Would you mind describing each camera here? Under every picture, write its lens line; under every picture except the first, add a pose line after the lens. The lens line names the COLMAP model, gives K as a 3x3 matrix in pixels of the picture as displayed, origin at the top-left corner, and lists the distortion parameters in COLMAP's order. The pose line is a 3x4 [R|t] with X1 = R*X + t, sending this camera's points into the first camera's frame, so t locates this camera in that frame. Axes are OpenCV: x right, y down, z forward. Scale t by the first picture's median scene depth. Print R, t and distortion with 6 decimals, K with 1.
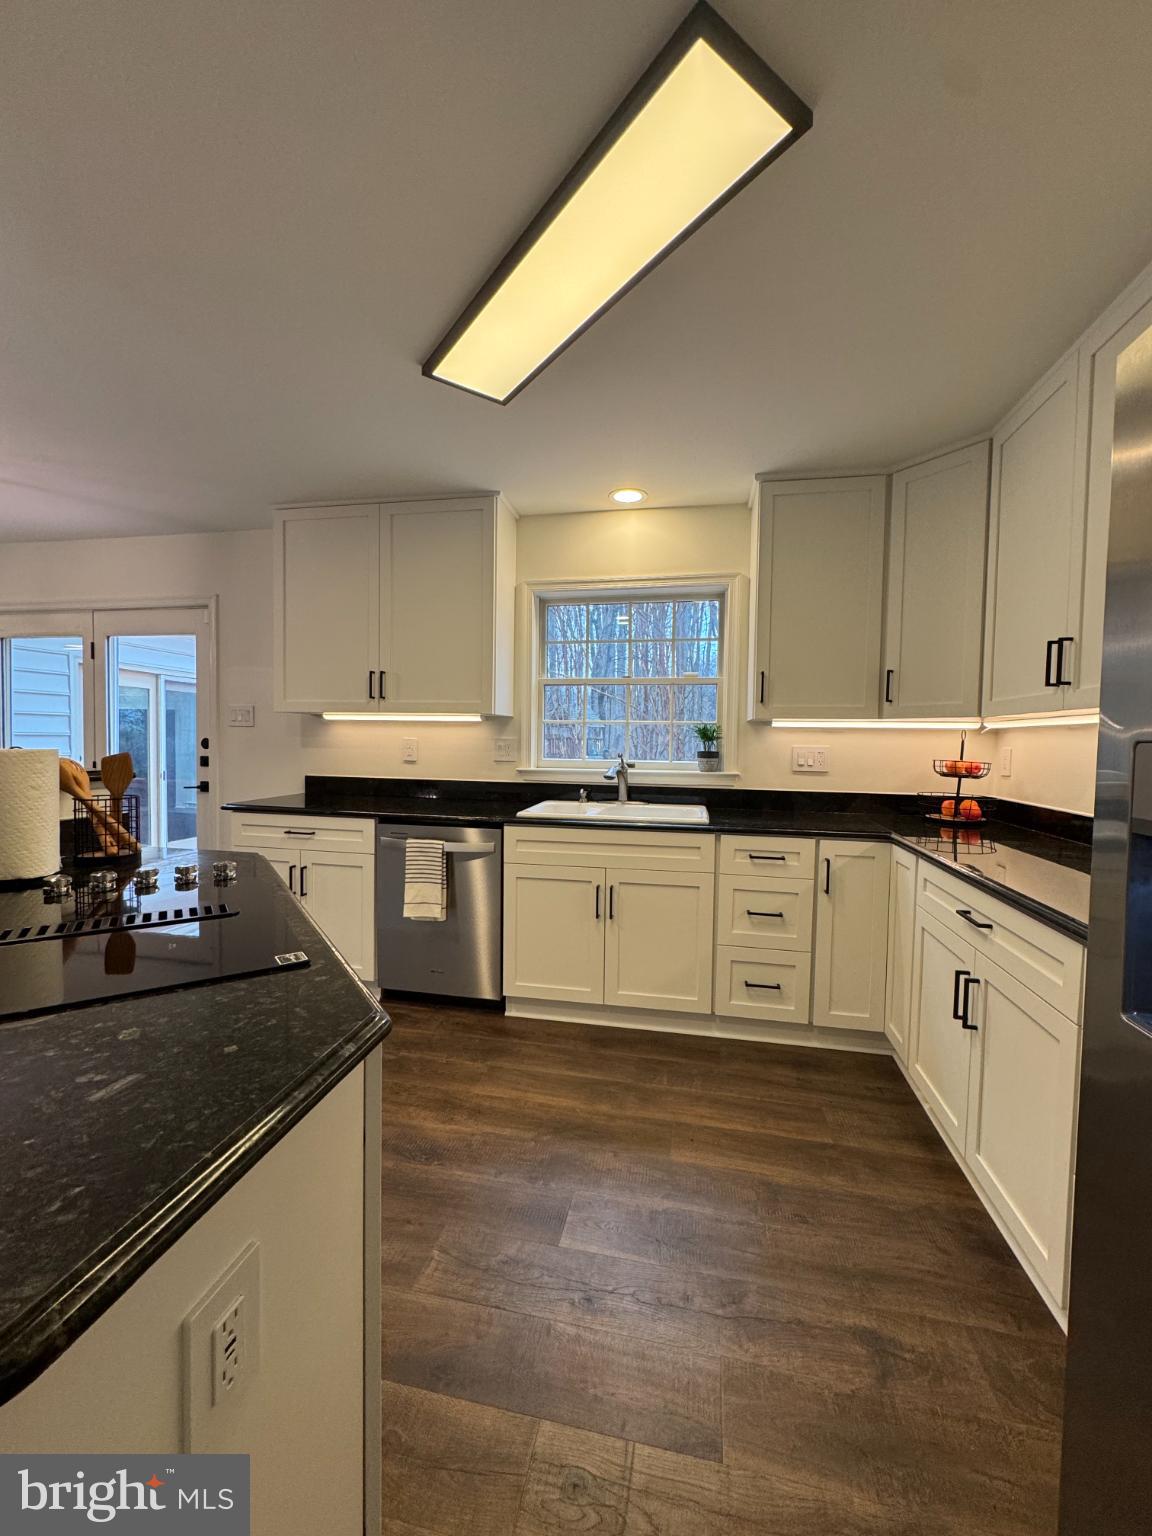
lens RADIAL K [[611.6, 0, 580.1], [0, 611.6, 766.6], [0, 0, 1]] dist [-0.002464, 0.000758]
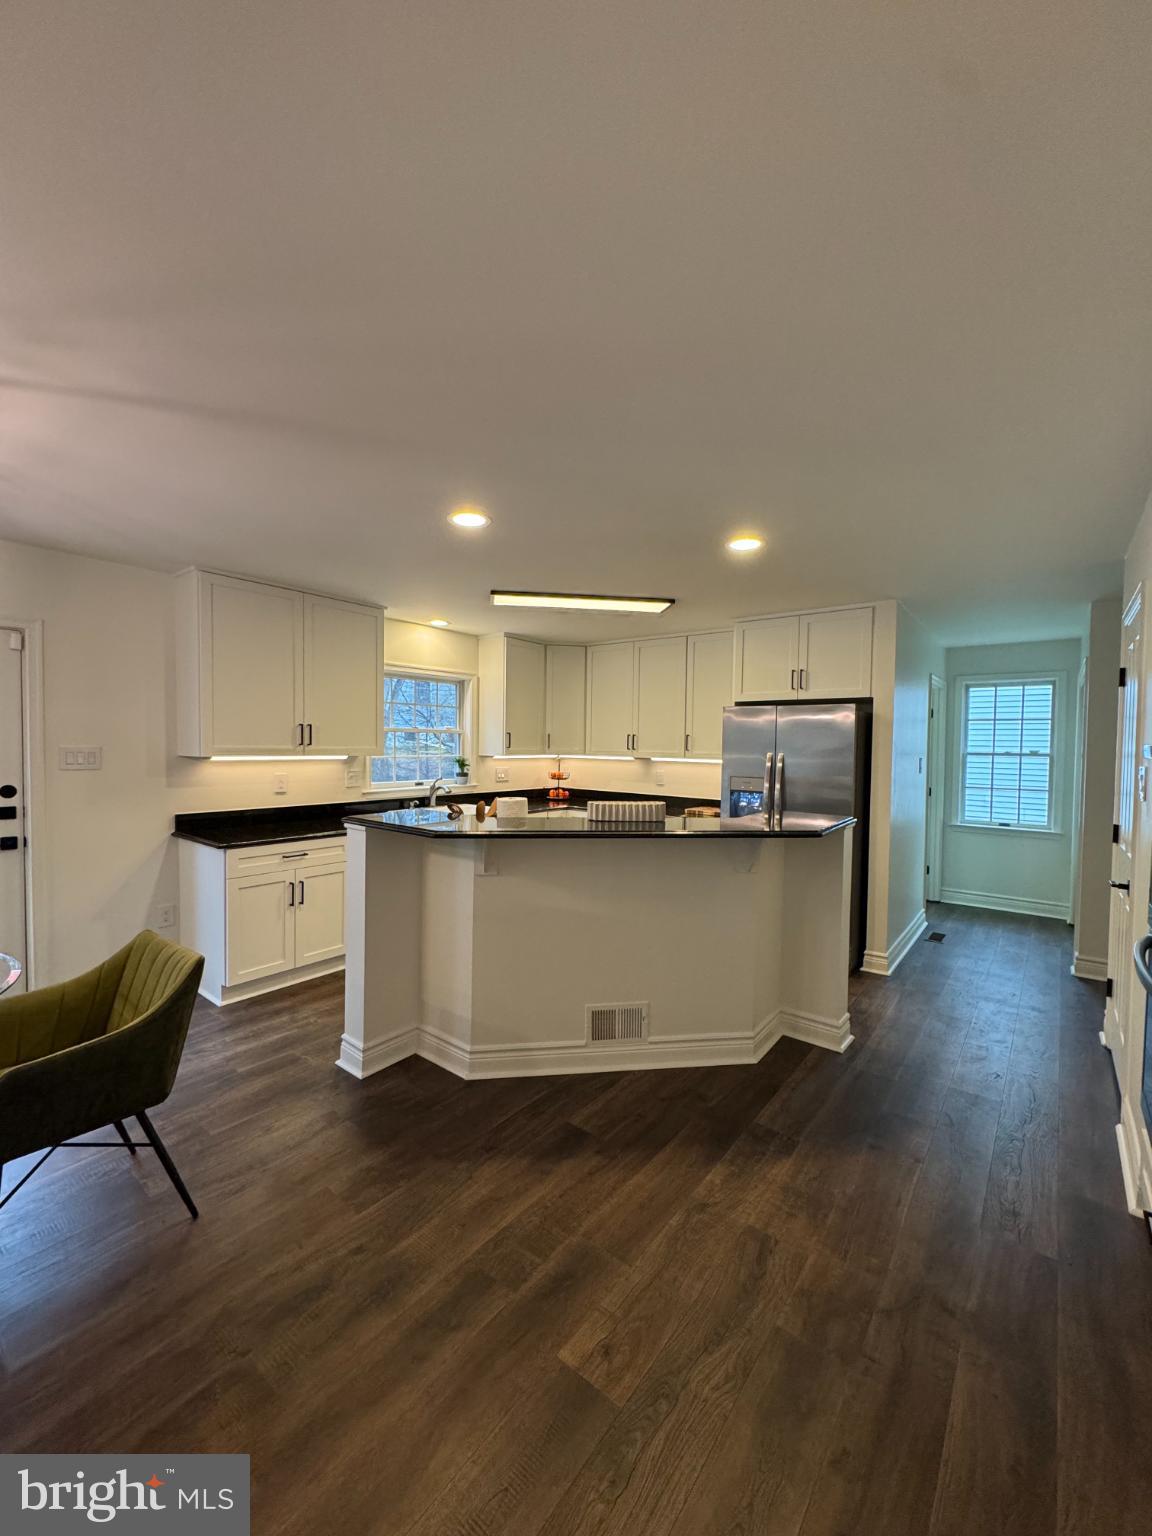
lens RADIAL K [[611.6, 0, 580.1], [0, 611.6, 766.6], [0, 0, 1]] dist [-0.002464, 0.000758]
pose [[0.448593, -0.044419, 0.892632, -1.229949], [0.029214, 0.998959, 0.035029, -0.095884], [-0.893259, 0.010364, 0.449423, -0.085563]]
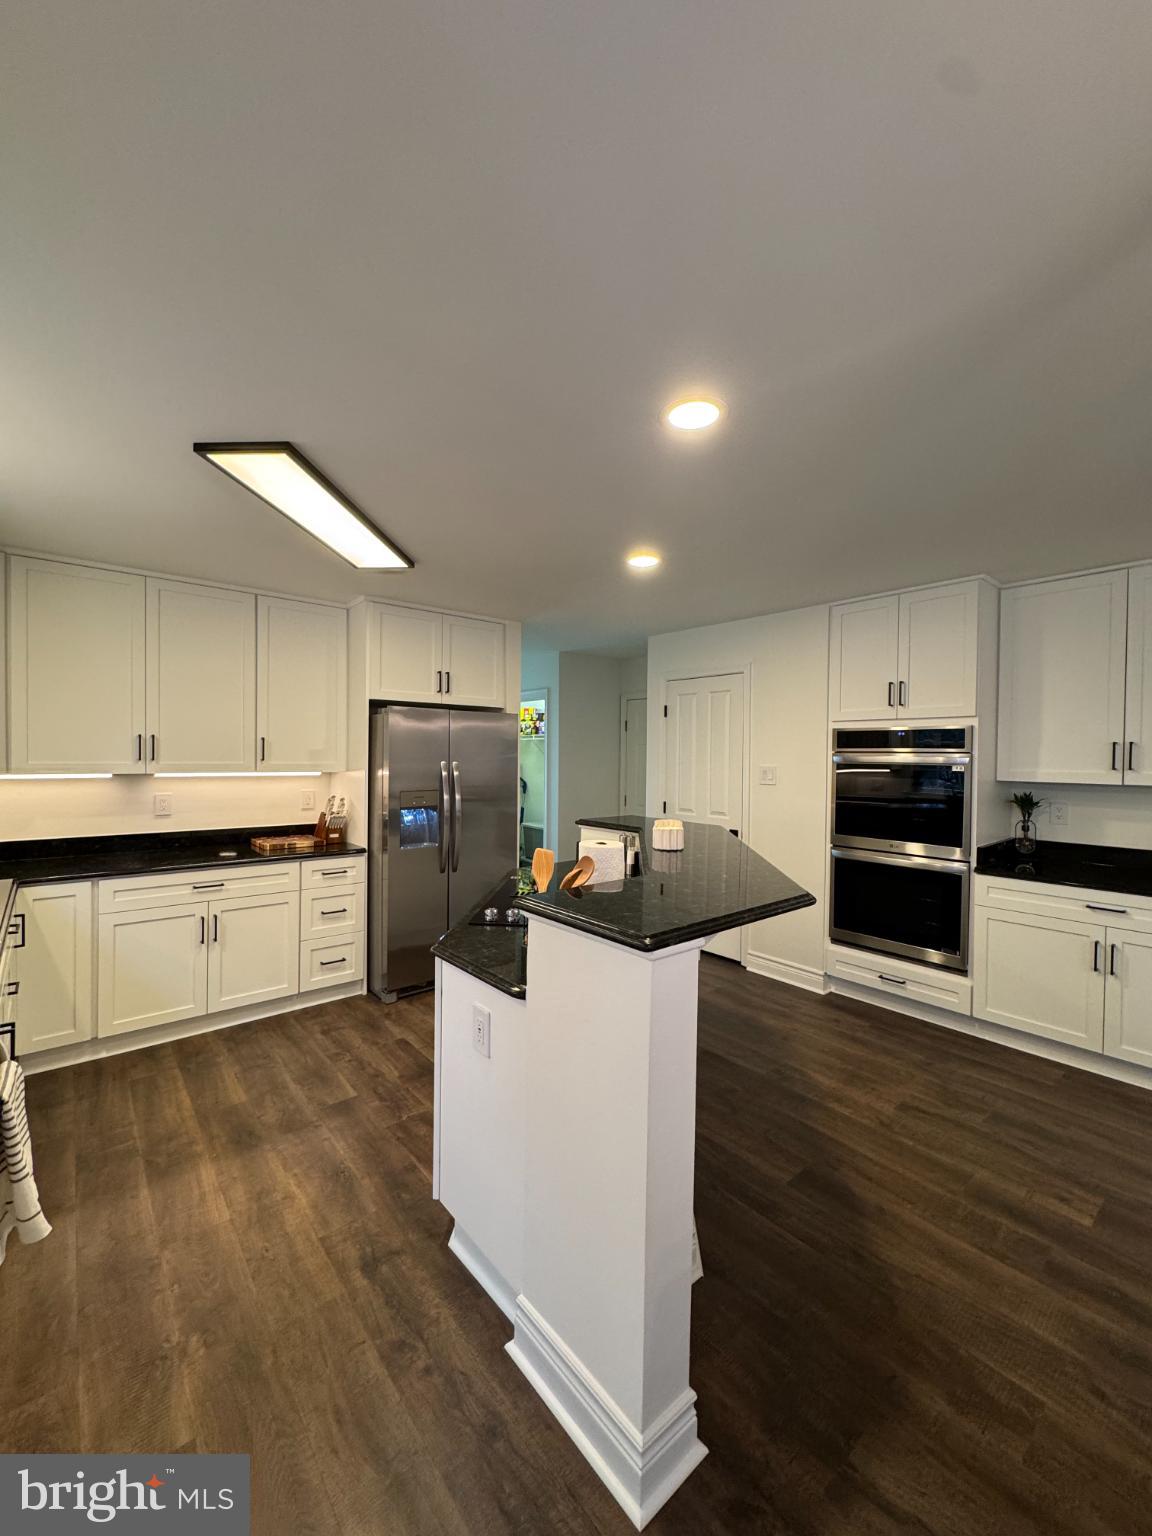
lens RADIAL K [[611.6, 0, 580.1], [0, 611.6, 766.6], [0, 0, 1]] dist [-0.002464, 0.000758]
pose [[-0.783801, -0.037716, 0.619865, -0.787922], [0.001553, 0.998032, 0.062689, -0.133119], [-0.621010, 0.050098, -0.782200, 0.954297]]
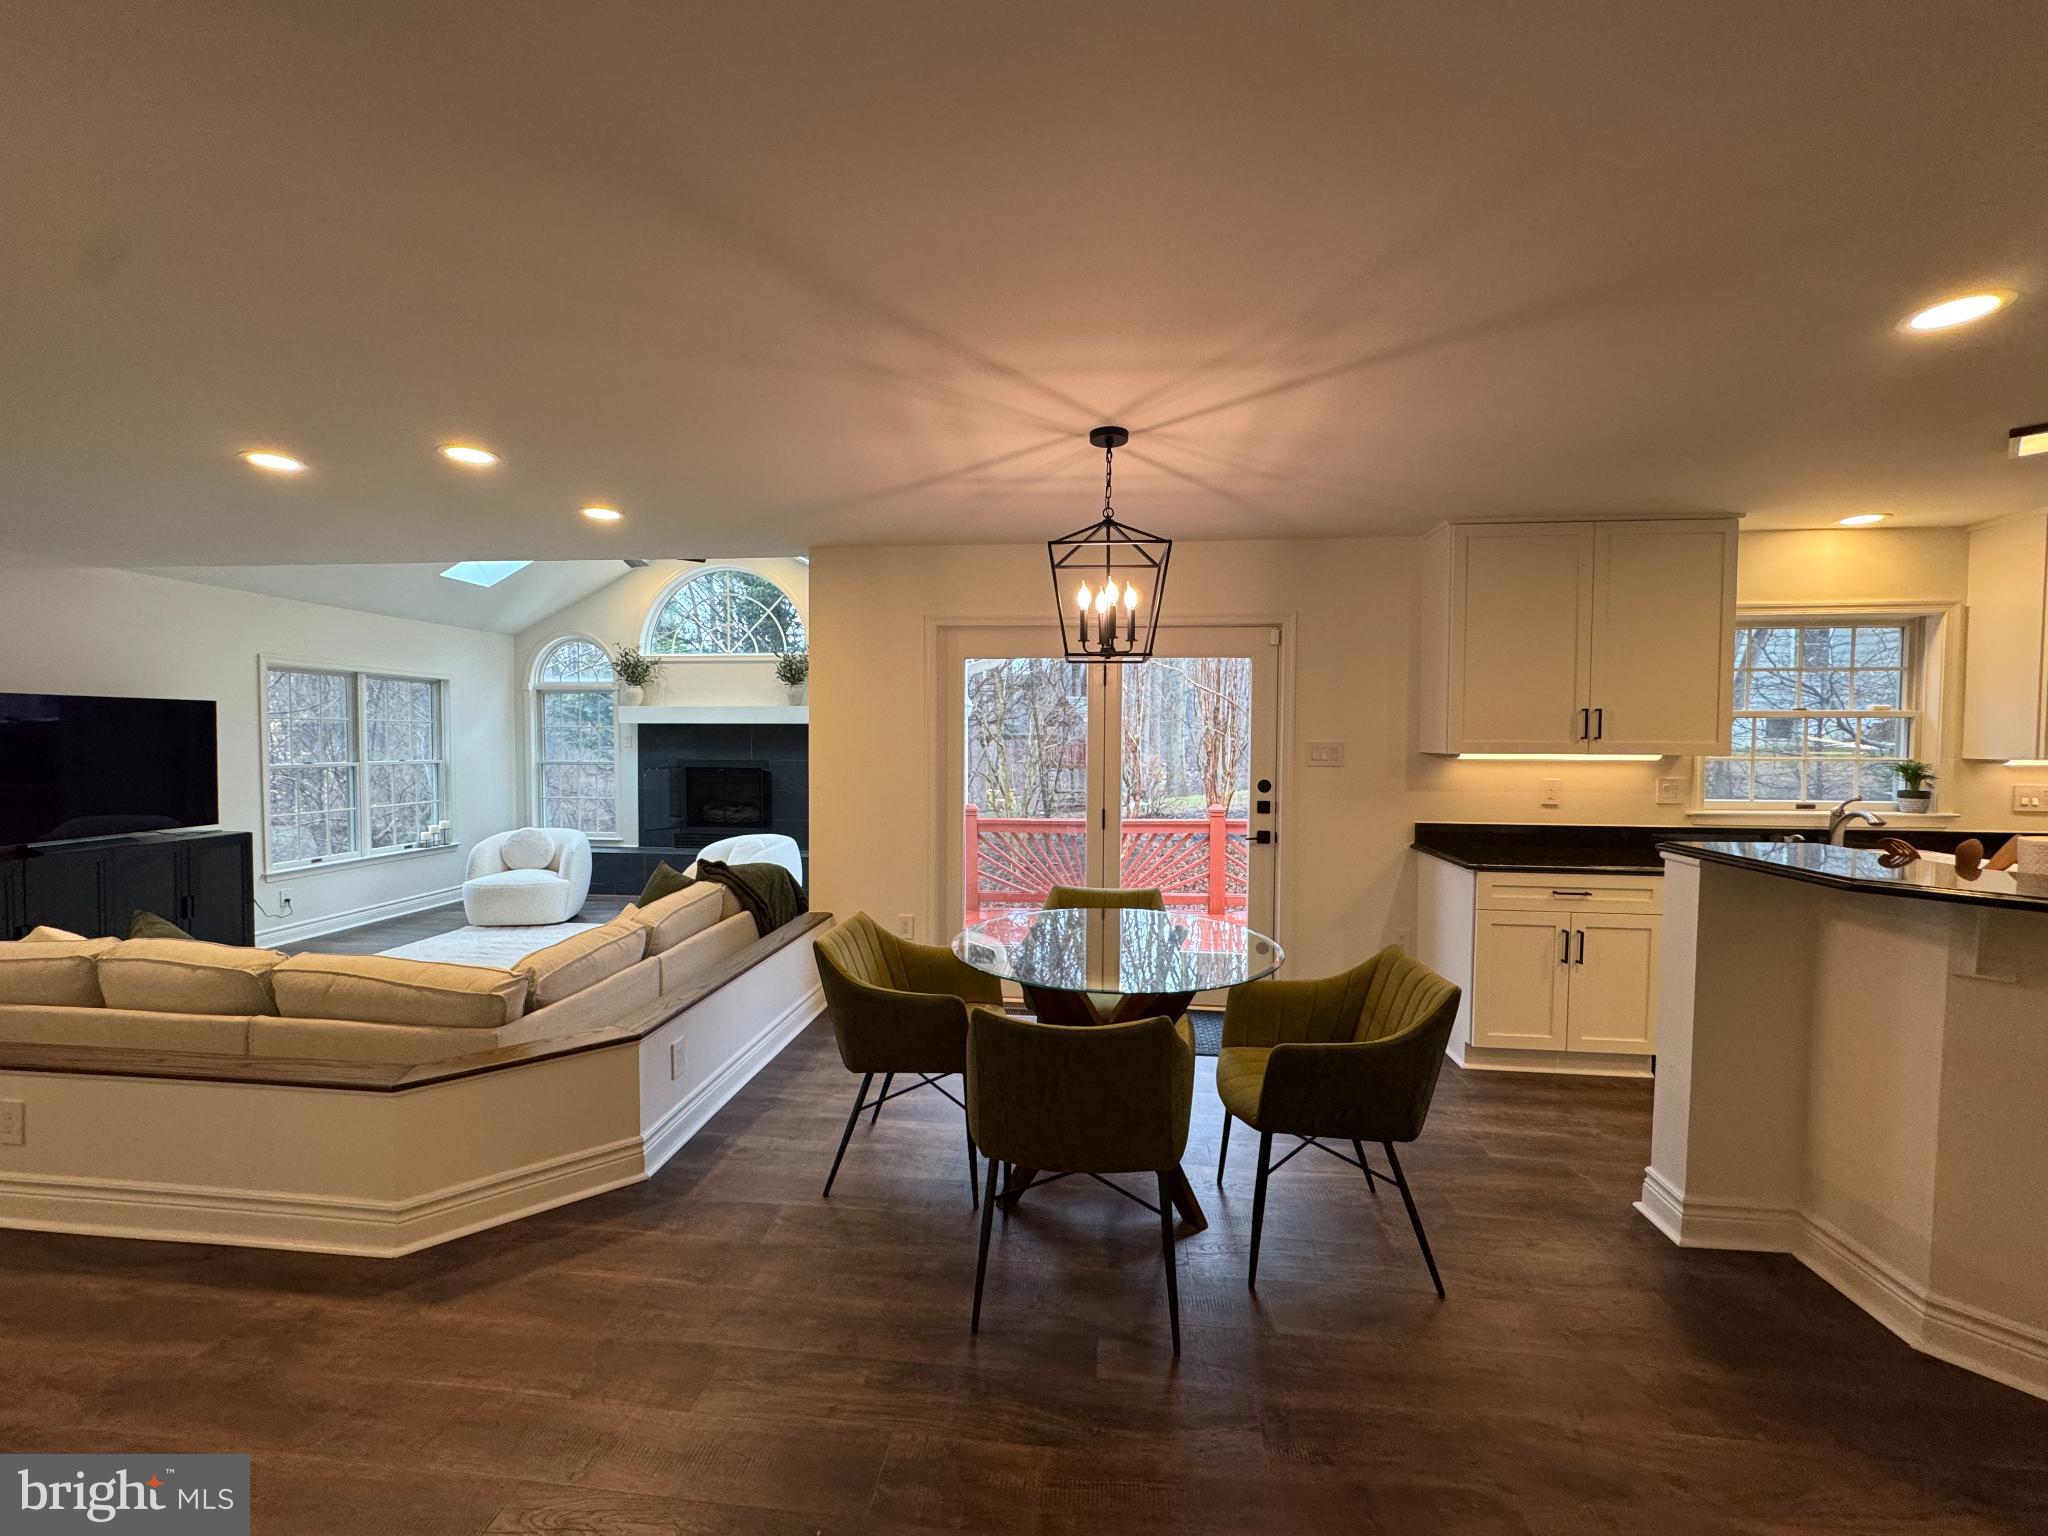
lens RADIAL K [[816.2, 0, 1020.3], [0, 816.2, 763.3], [0, 0, 1]] dist [-0.003159, 0.000869]
pose [[0.996166, -0.015101, 0.086168, -1.281034], [0.015696, 0.999857, -0.006233, -0.082663], [-0.086061, 0.007562, 0.996261, -0.114982]]
